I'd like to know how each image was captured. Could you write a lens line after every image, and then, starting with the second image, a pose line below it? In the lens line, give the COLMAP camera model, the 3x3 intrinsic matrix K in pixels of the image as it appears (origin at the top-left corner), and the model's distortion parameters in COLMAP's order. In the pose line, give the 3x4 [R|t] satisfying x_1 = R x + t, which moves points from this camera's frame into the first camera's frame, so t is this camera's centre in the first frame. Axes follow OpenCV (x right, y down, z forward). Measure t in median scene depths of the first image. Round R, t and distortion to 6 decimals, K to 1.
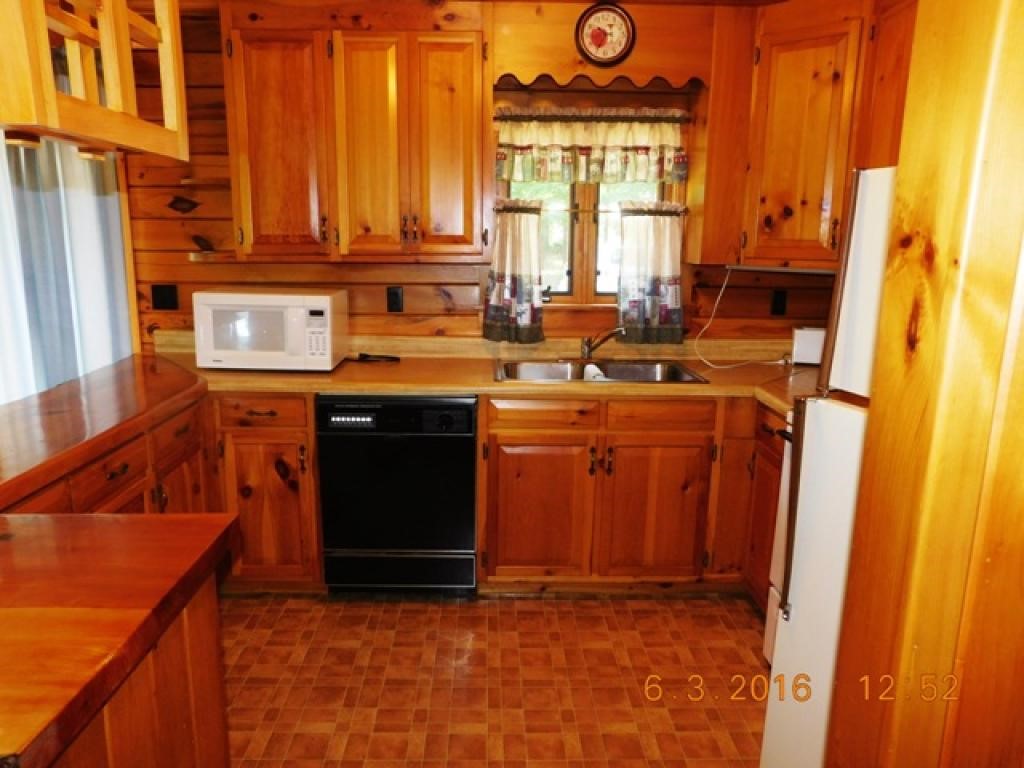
lens RADIAL K [[713.2, 0, 512.0], [0, 713.2, 384.0], [0, 0, 1]] dist [-0.078972, 0.065663]
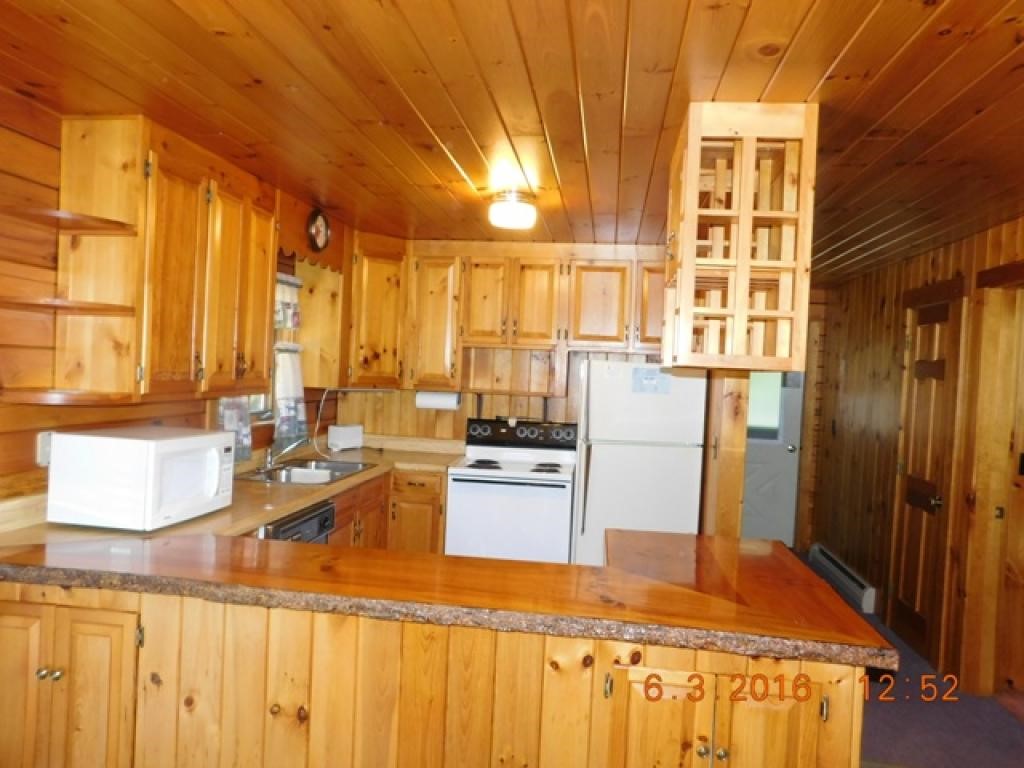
lens RADIAL K [[713.2, 0, 512.0], [0, 713.2, 384.0], [0, 0, 1]] dist [-0.078972, 0.065663]
pose [[0.147240, -0.028587, 0.988688, -1.204481], [0.158464, 0.987352, 0.004949, -0.134668], [-0.976325, 0.155943, 0.149908, 0.442559]]
